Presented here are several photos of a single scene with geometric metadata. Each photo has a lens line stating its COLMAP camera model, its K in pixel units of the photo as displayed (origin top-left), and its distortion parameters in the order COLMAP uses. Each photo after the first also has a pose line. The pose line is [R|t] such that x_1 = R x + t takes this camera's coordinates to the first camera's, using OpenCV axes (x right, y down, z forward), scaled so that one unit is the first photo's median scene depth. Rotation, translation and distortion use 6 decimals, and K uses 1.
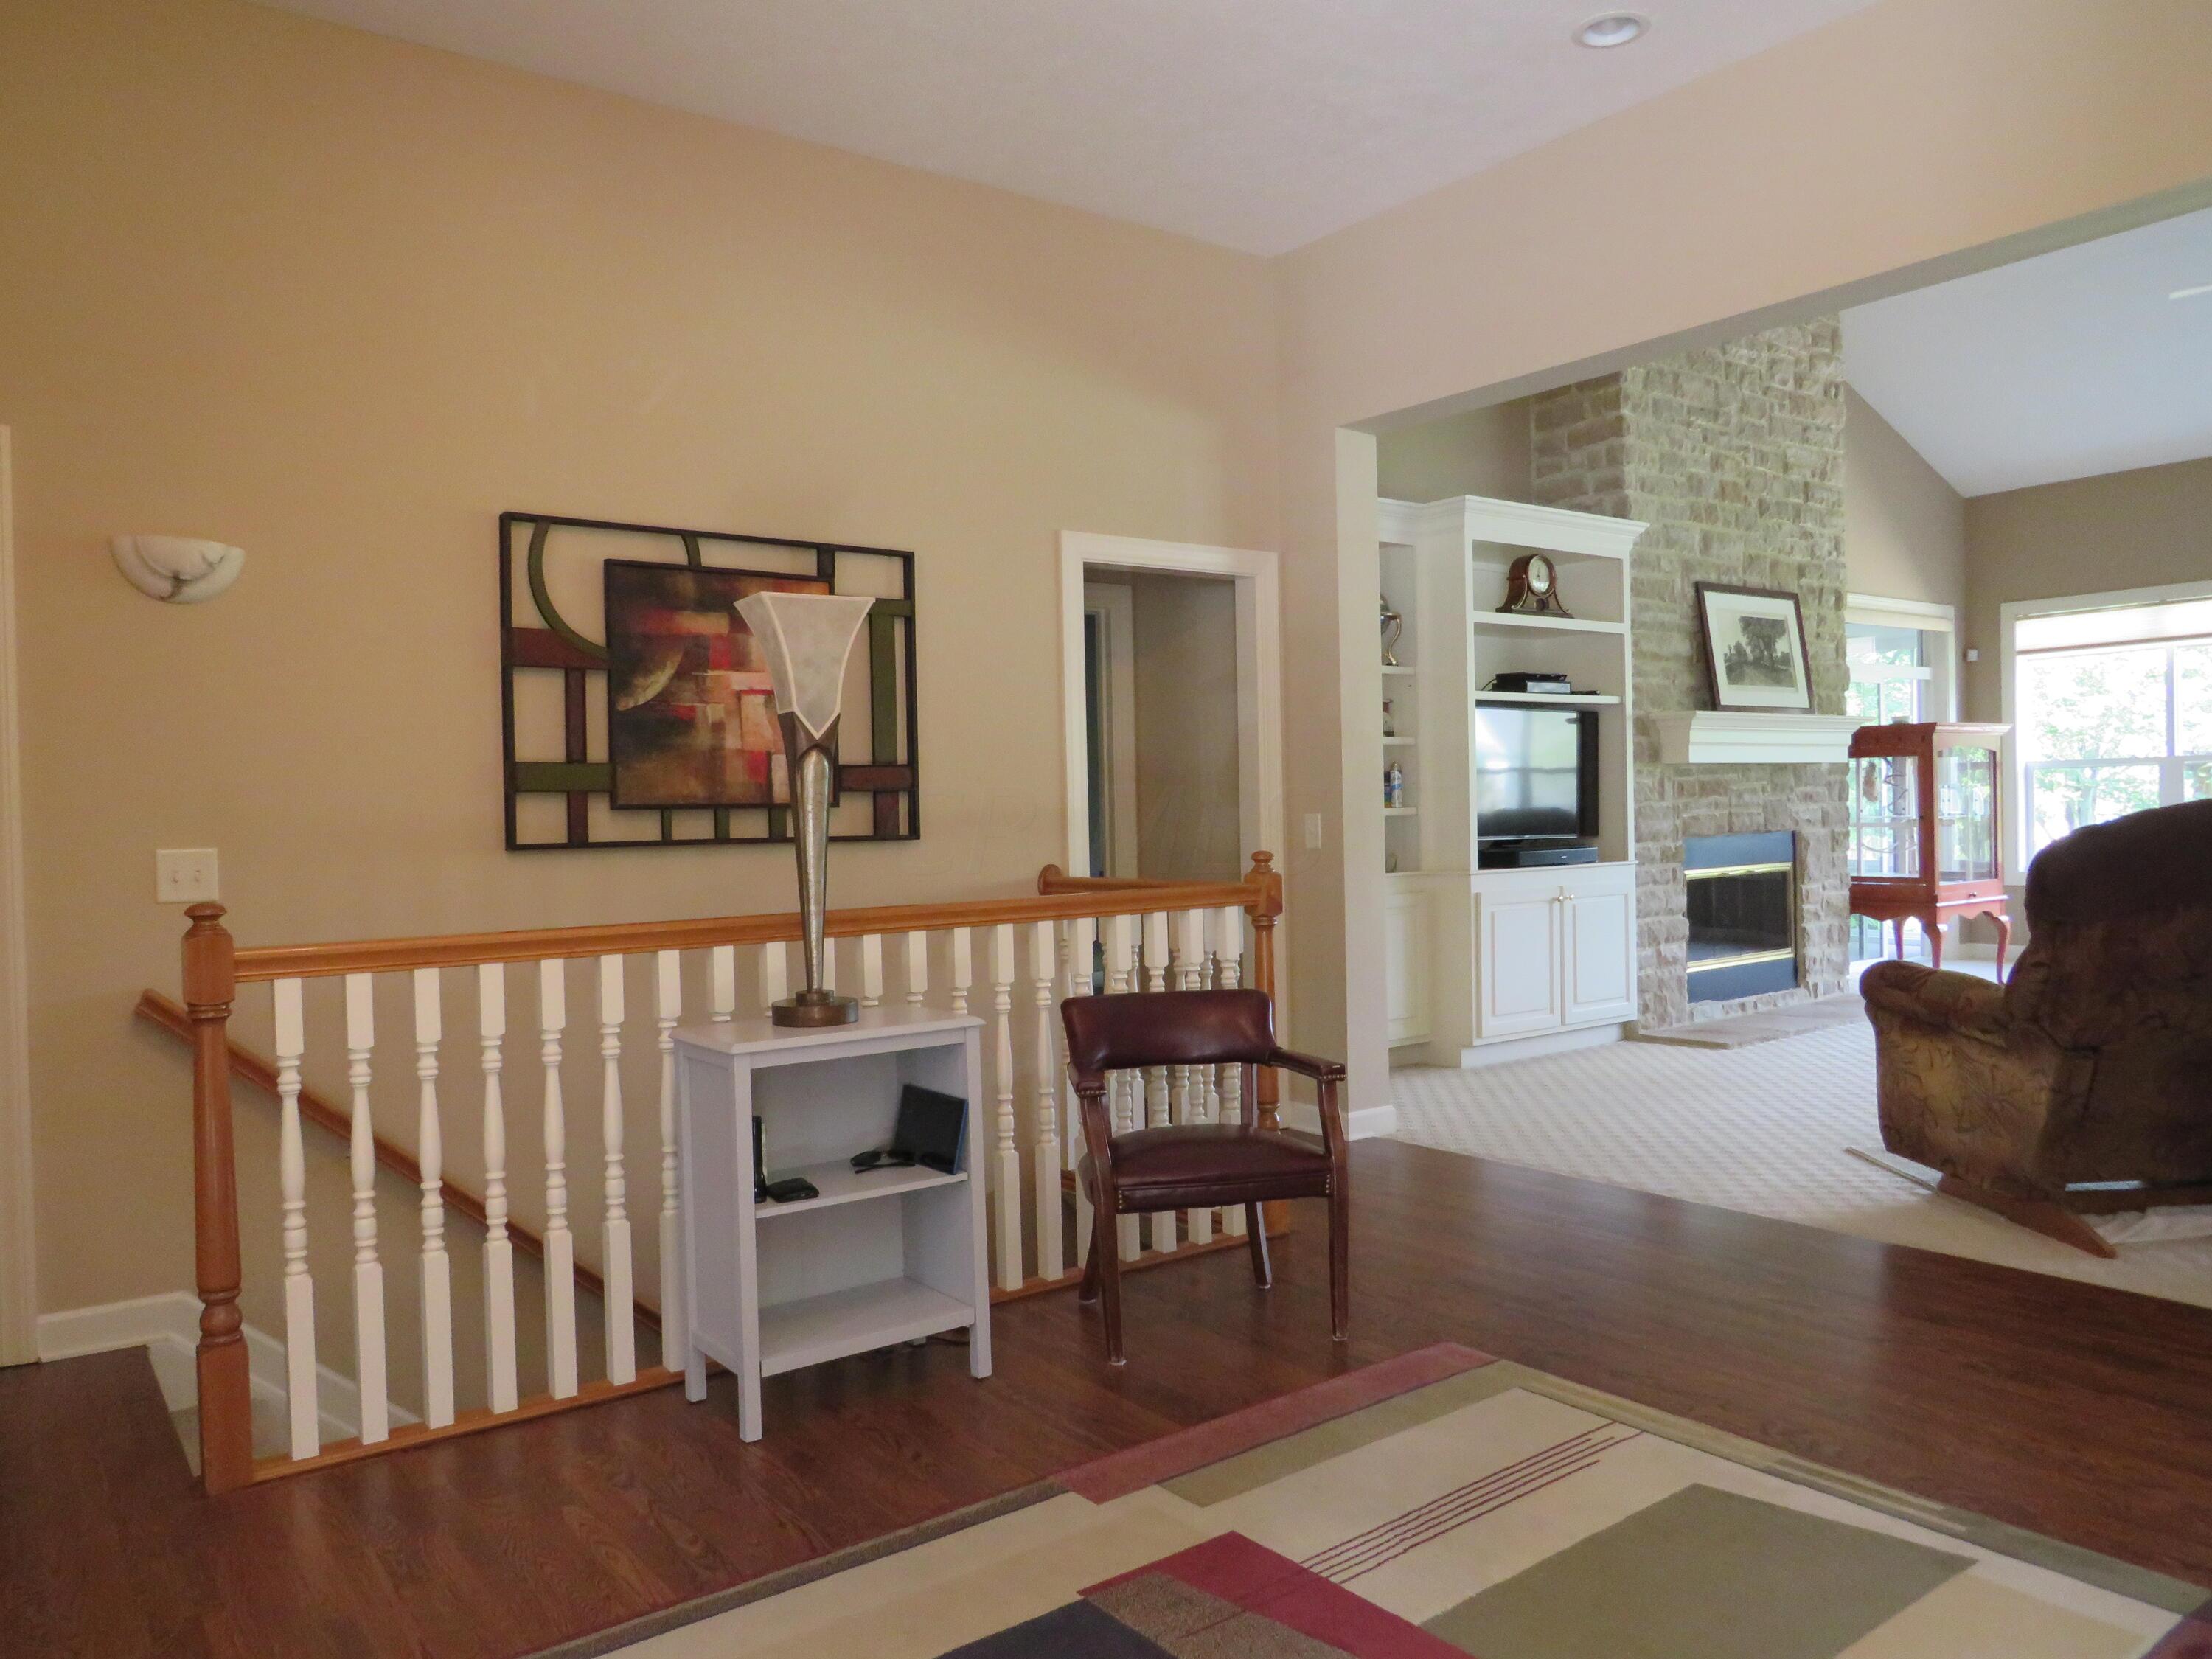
lens RADIAL K [[1575.1, 0, 1103.2], [0, 1575.1, 834.9], [0, 0, 1]] dist [-0.022295, -0.000647]
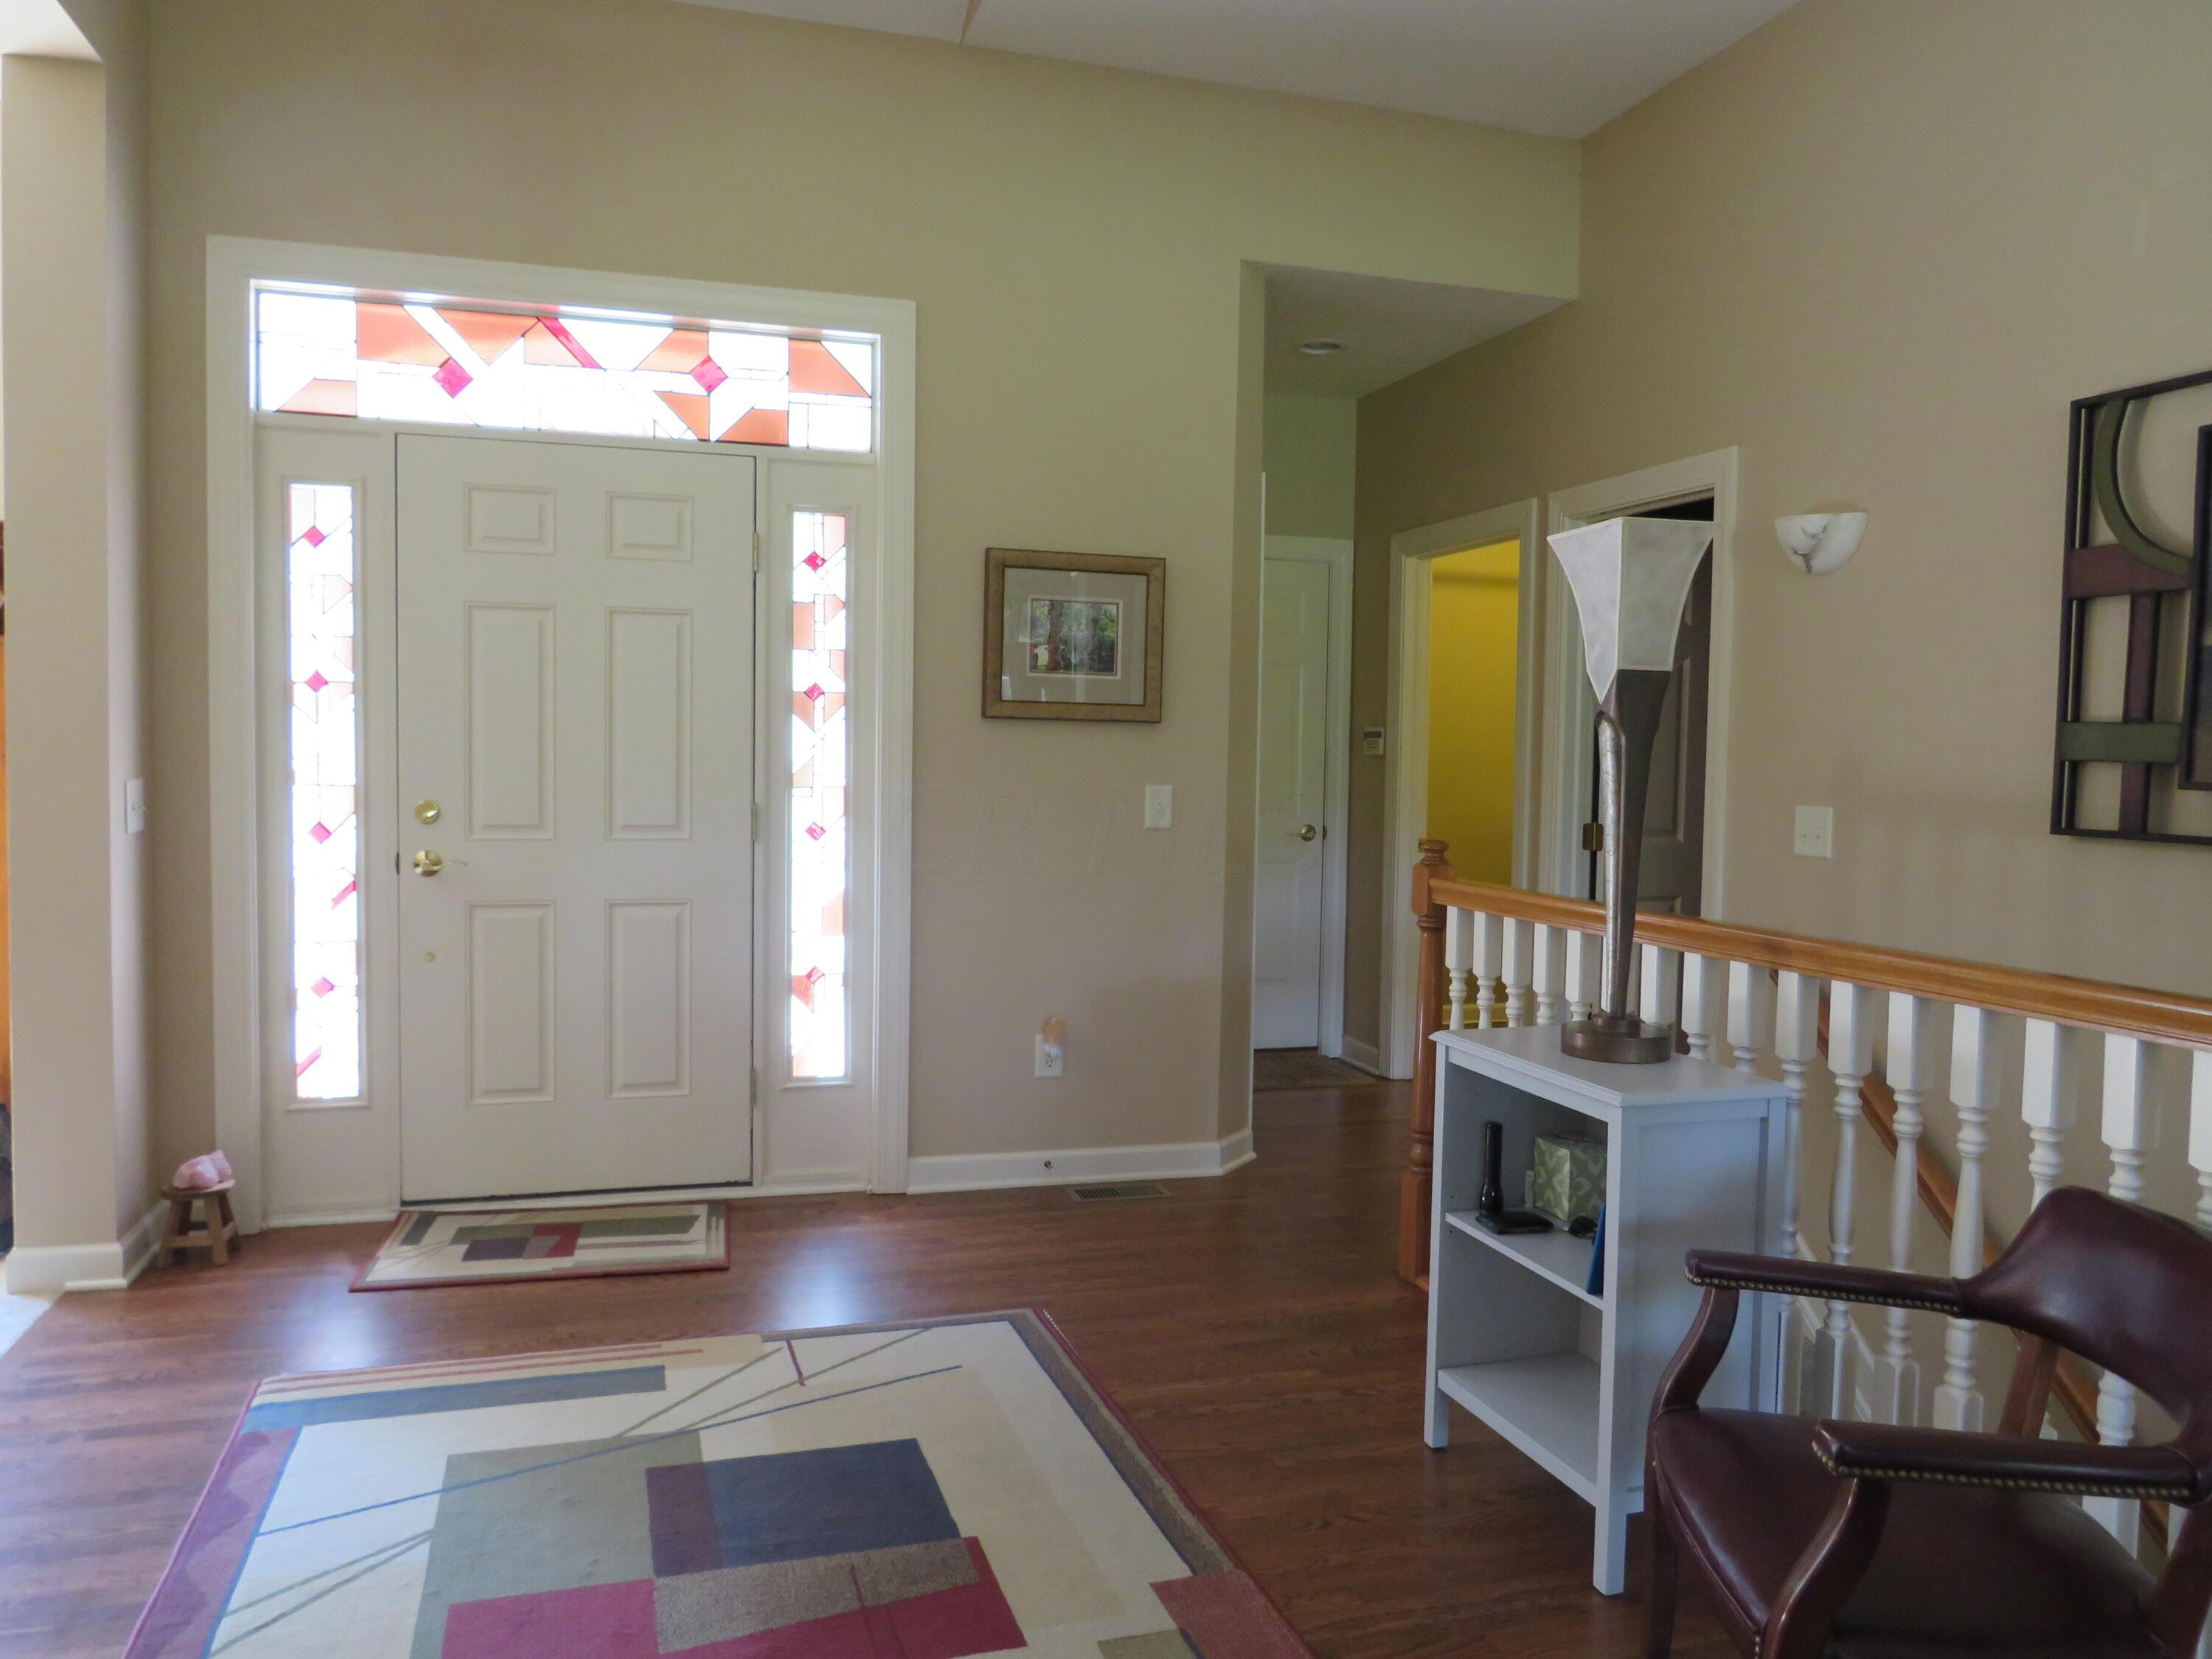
lens RADIAL K [[1575.1, 0, 1103.2], [0, 1575.1, 834.9], [0, 0, 1]] dist [-0.022295, -0.000647]
pose [[-0.349373, 0.060491, -0.935029, 0.520968], [-0.029549, 0.996706, 0.075522, -0.034947], [0.936518, 0.054014, -0.346435, 0.823890]]
